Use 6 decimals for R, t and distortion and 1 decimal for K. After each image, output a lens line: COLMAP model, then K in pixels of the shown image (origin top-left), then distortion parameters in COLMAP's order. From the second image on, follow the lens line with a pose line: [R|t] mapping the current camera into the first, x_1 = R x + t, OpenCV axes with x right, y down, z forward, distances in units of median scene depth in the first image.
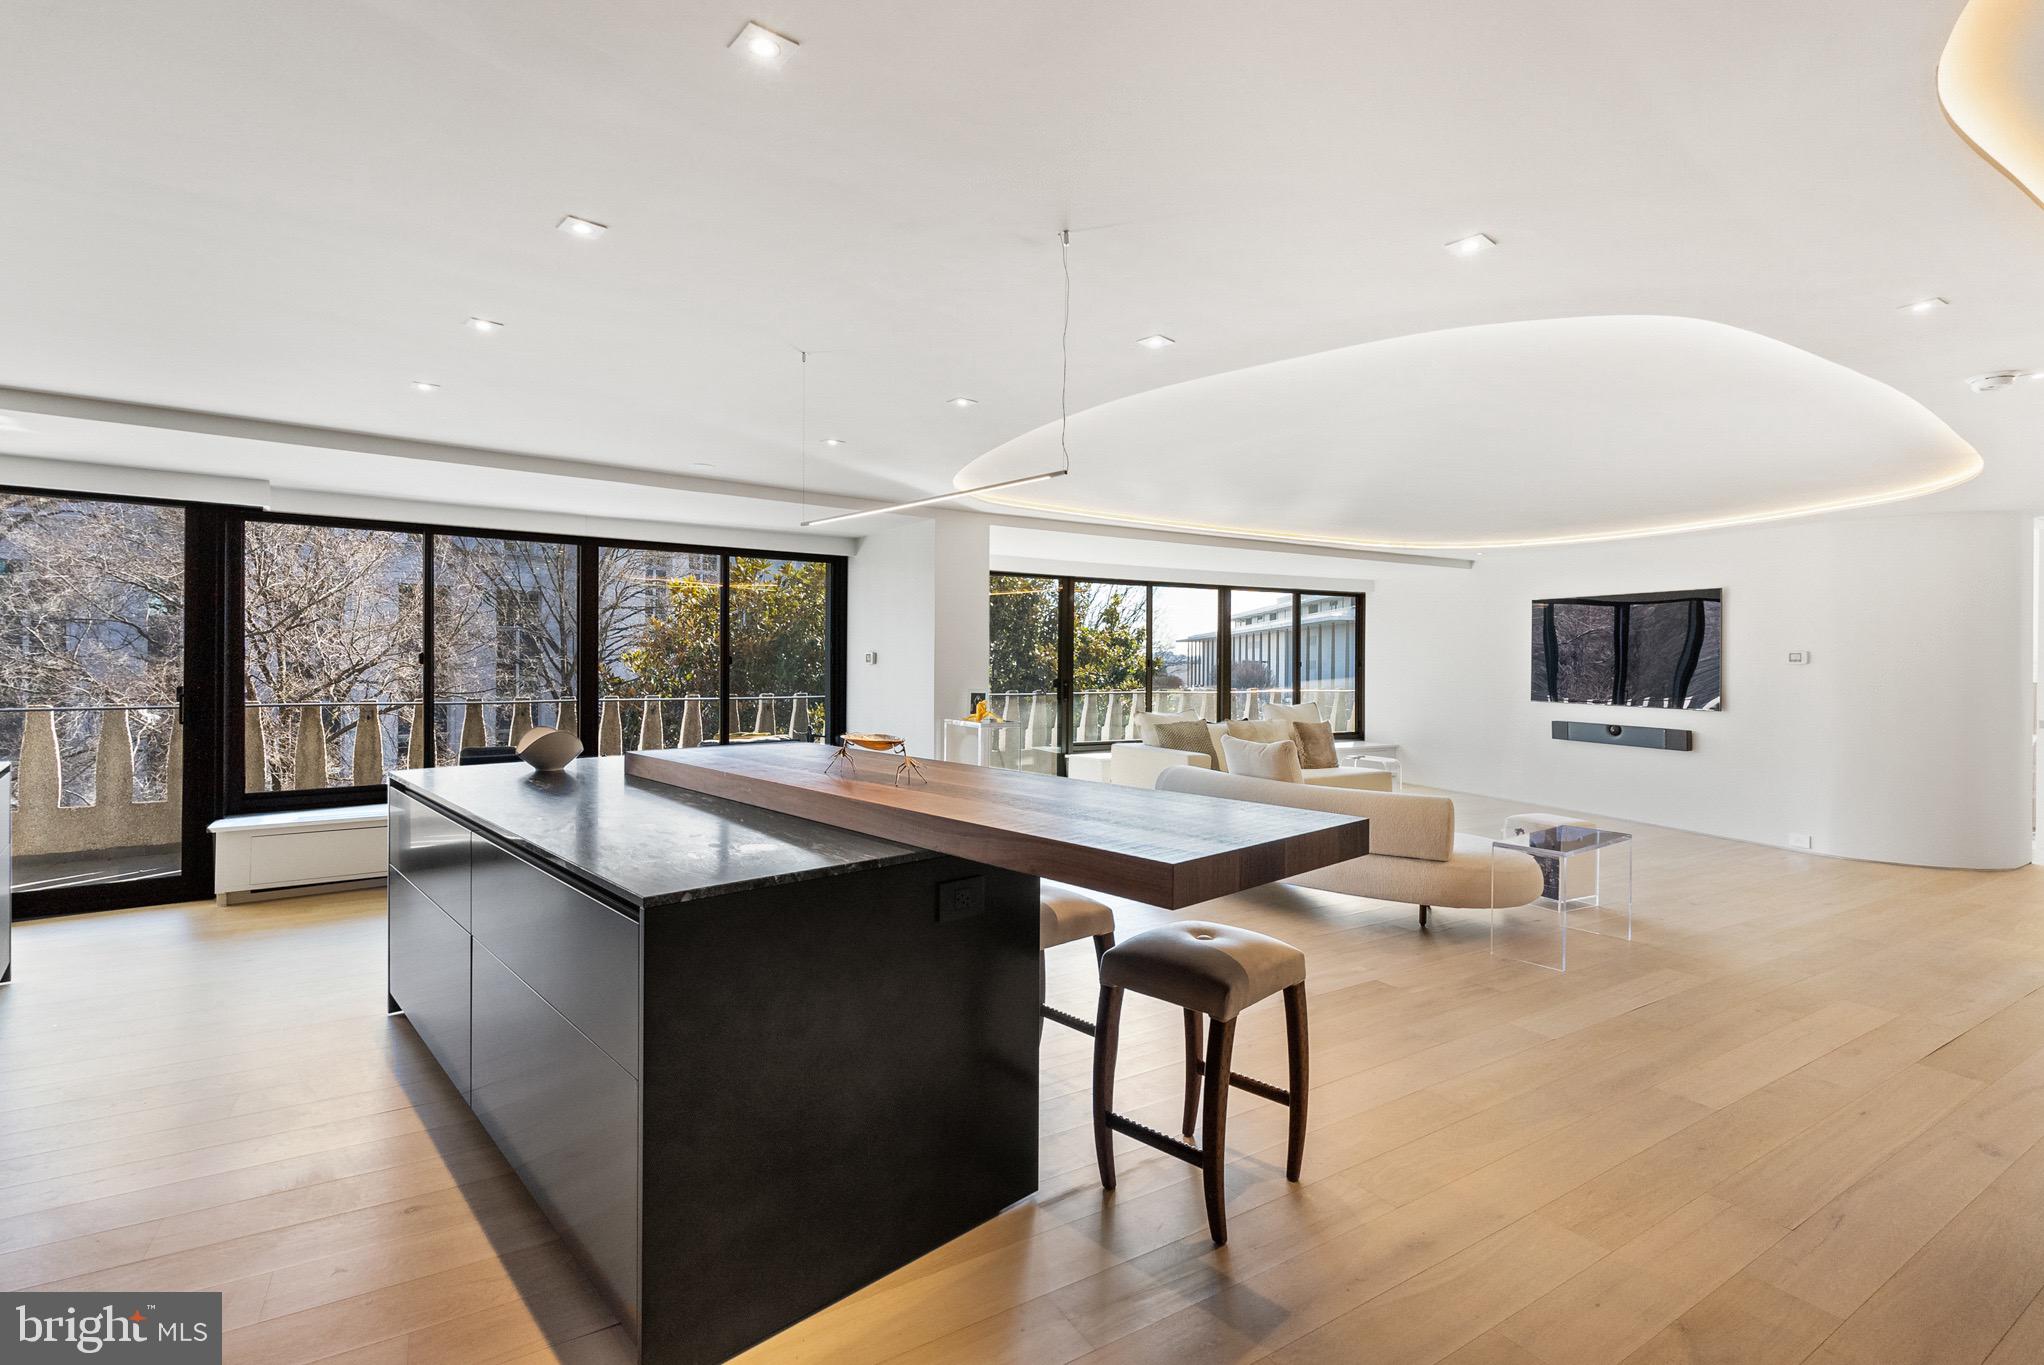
lens RADIAL K [[934.5, 0, 1020.2], [0, 934.5, 663.1], [0, 0, 1]] dist [-0.003339, 0.000578]
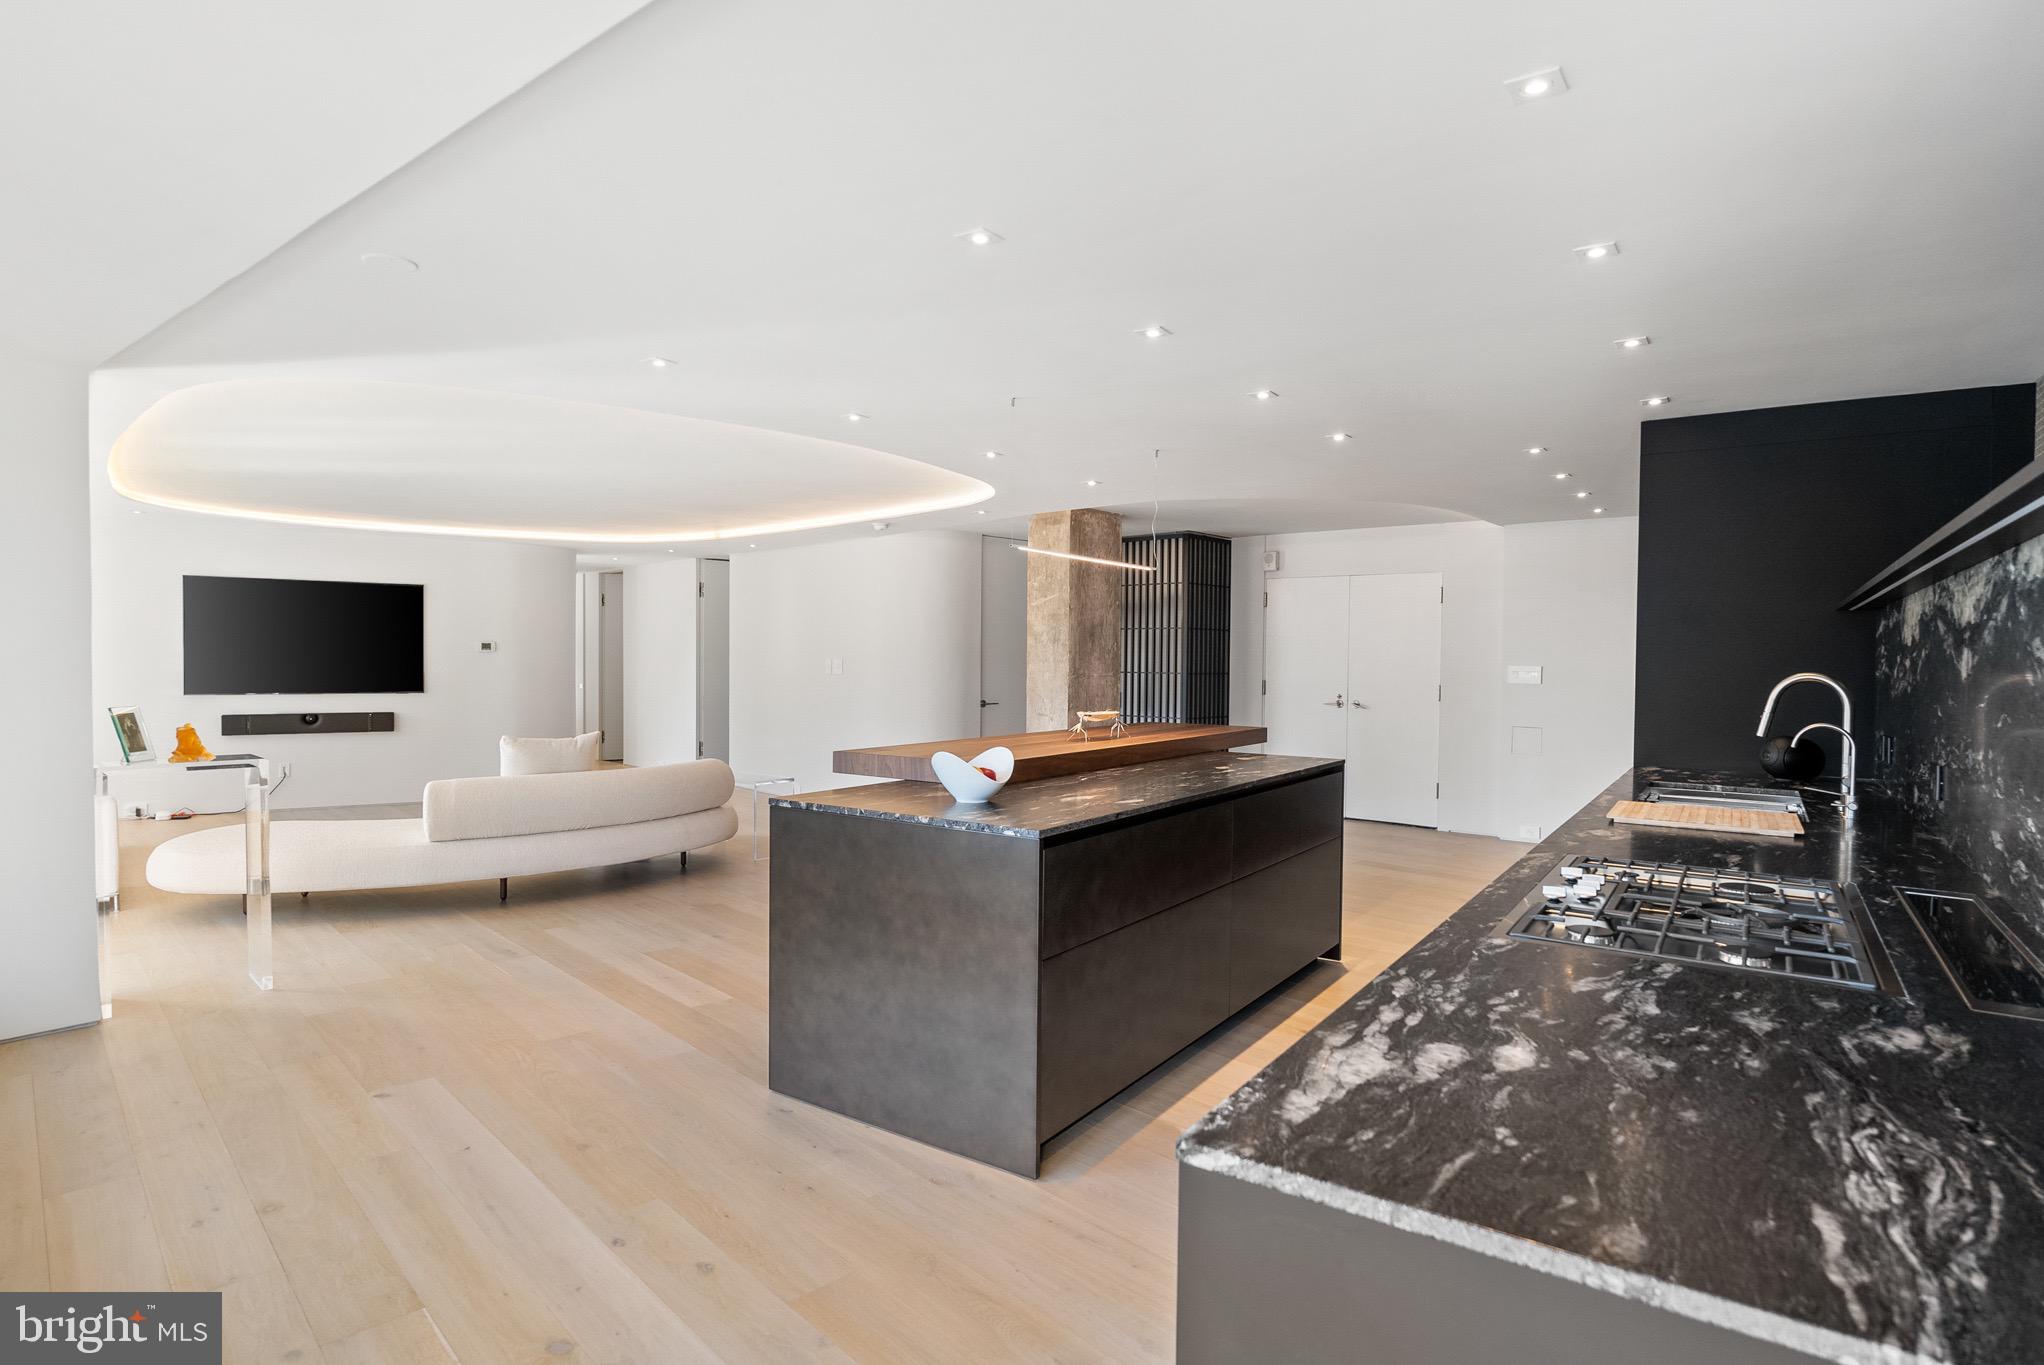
lens RADIAL K [[1074.5, 0, 1026.8], [0, 1074.5, 680.0], [0, 0, 1]] dist [-0.004809, -0.000687]
pose [[-0.217599, -0.031759, 0.975521, -0.587090], [-0.006834, 0.999496, 0.031015, -0.006921], [-0.976014, 0.000082, -0.217706, 0.484147]]
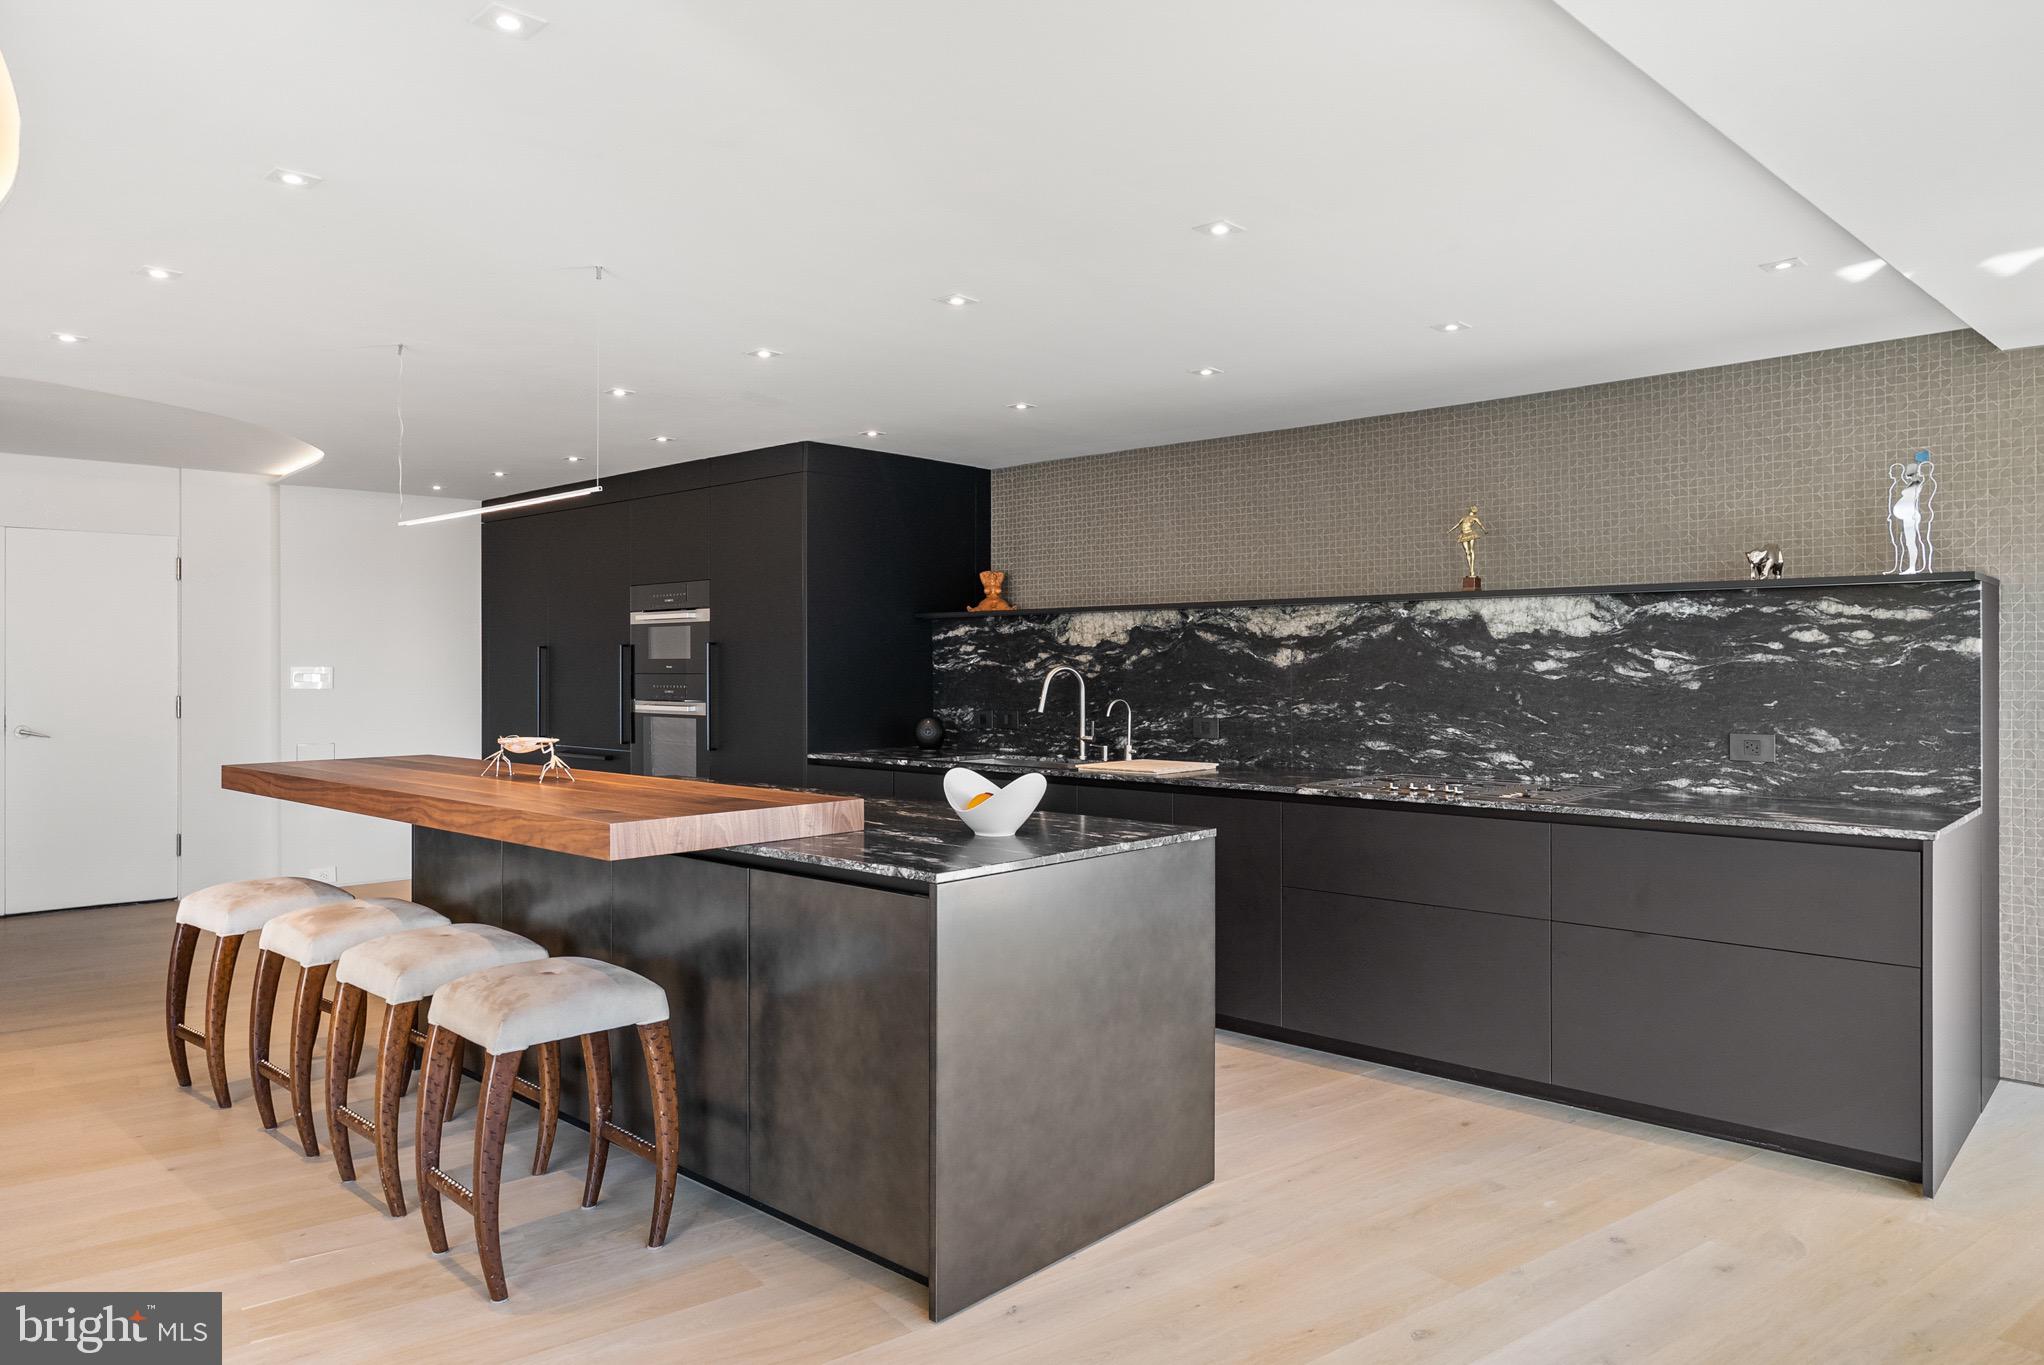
lens RADIAL K [[1317.5, 0, 1033.5], [0, 1317.5, 658.7], [0, 0, 1]] dist [-0.001620, 0.003352]
pose [[-0.996635, -0.006752, -0.081692, -0.187357], [-0.006794, 0.999977, 0.000239, -0.002696], [0.081689, 0.000794, -0.996658, 0.802887]]
